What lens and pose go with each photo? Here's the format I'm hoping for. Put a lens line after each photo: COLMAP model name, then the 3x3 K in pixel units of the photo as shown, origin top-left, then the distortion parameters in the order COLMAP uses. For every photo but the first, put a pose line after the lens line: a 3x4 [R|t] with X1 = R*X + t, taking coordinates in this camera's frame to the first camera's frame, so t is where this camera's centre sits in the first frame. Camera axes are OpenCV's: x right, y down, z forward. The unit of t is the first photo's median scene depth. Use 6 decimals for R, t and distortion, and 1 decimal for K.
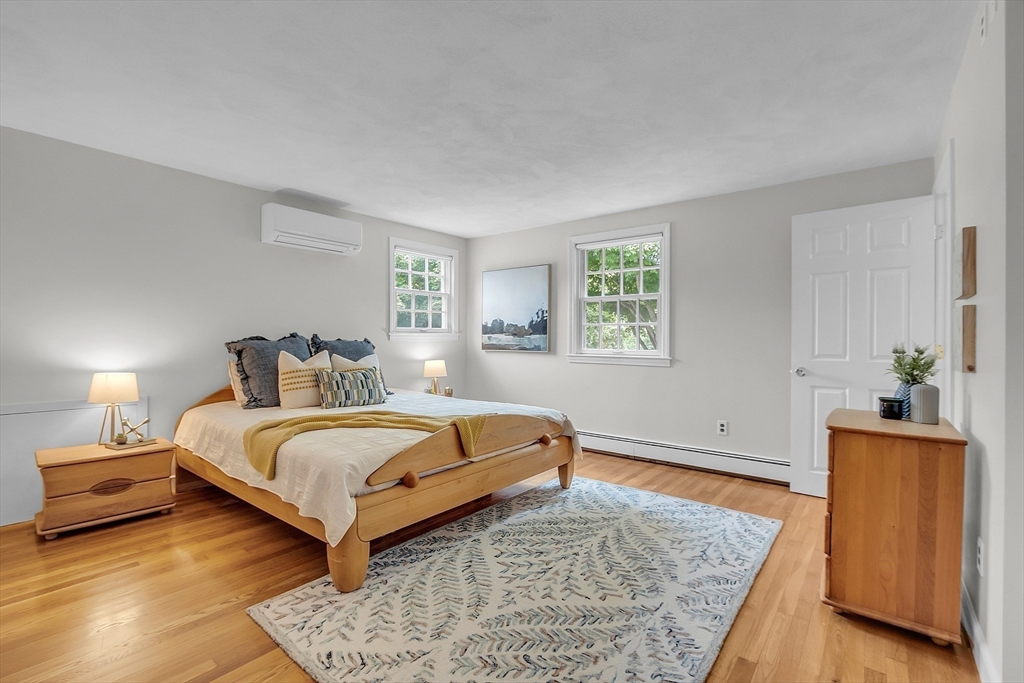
lens RADIAL K [[460.1, 0, 509.5], [0, 460.1, 340.5], [0, 0, 1]] dist [-0.020259, -0.000029]
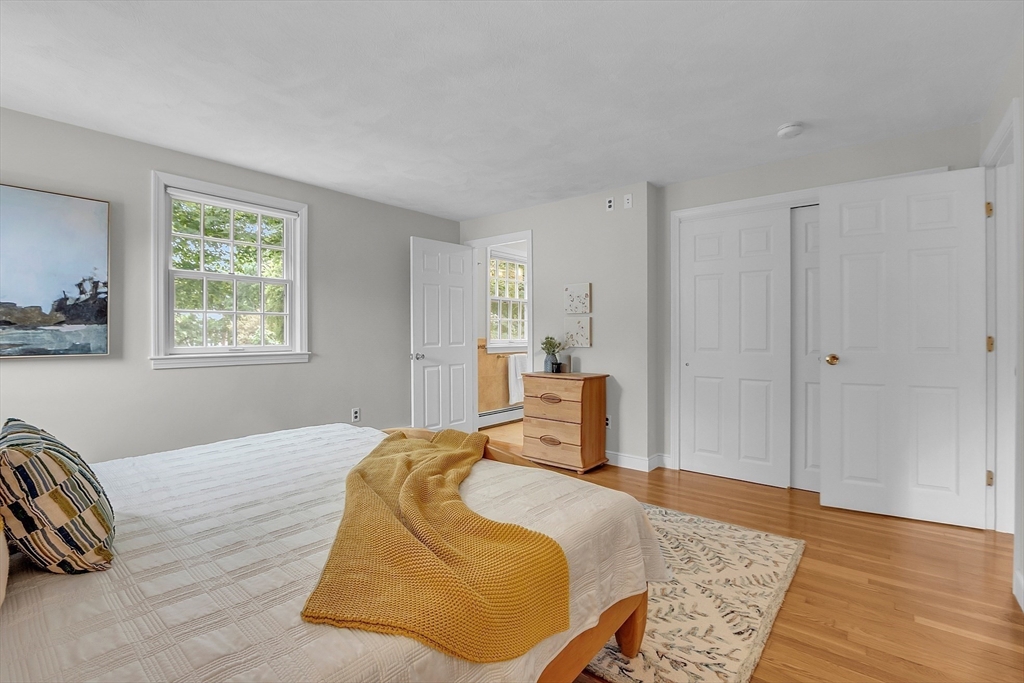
lens RADIAL K [[460.1, 0, 509.9], [0, 460.1, 335.4], [0, 0, 1]] dist [-0.020259, -0.000029]
pose [[0.010826, -0.010465, 0.999887, -0.644044], [0.003453, 0.999940, 0.010428, -0.004857], [-0.999935, 0.003339, 0.010861, 0.674951]]
